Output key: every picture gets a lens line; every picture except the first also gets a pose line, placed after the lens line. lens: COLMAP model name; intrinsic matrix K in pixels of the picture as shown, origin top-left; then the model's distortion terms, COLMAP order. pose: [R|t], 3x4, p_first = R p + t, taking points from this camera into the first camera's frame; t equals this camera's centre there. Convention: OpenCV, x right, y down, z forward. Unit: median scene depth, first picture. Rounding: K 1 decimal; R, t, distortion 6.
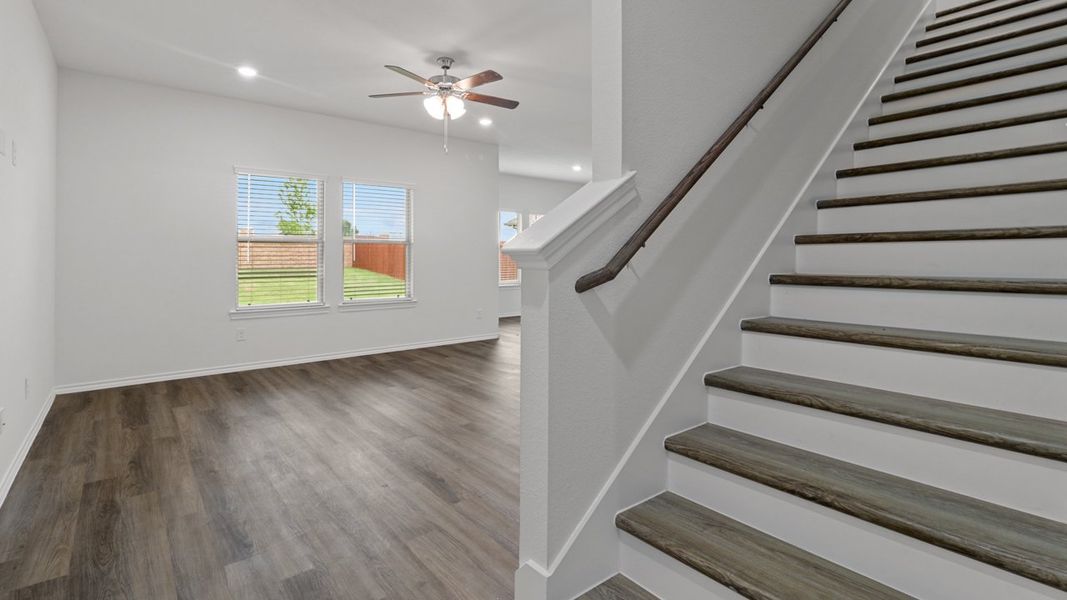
lens RADIAL K [[497.8, 0, 534.8], [0, 497.8, 278.0], [0, 0, 1]] dist [-0.000134, -0.000054]
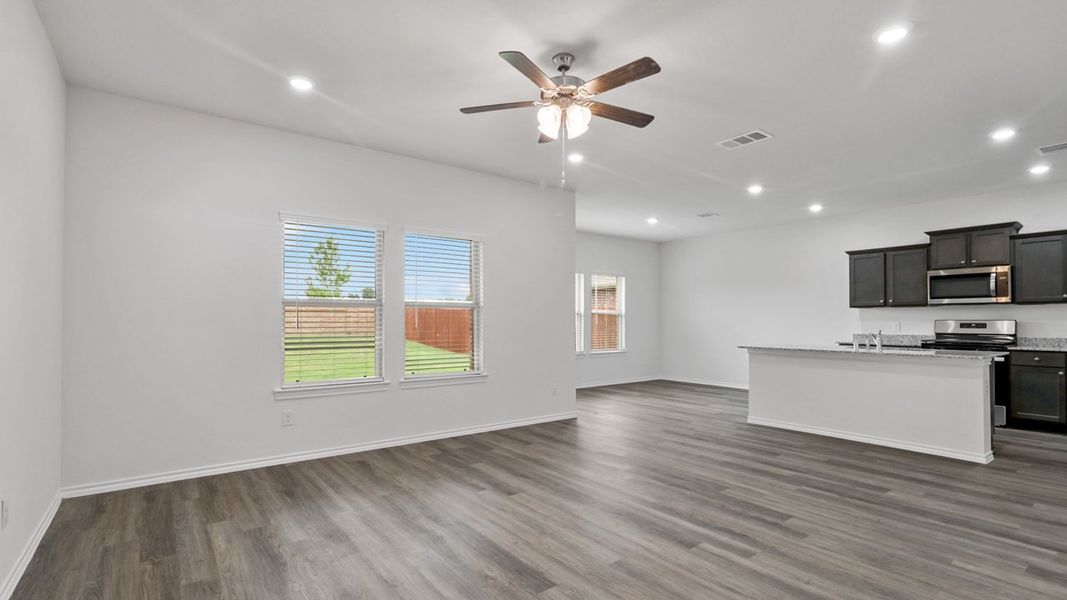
lens RADIAL K [[497.3, 0, 533.3], [0, 497.3, 342.4], [0, 0, 1]] dist [0.000681, -0.000051]
pose [[0.999086, -0.000943, -0.042736, -0.171120], [0.000836, 0.999996, -0.002539, -0.009325], [0.042738, 0.002501, 0.999083, 0.227154]]
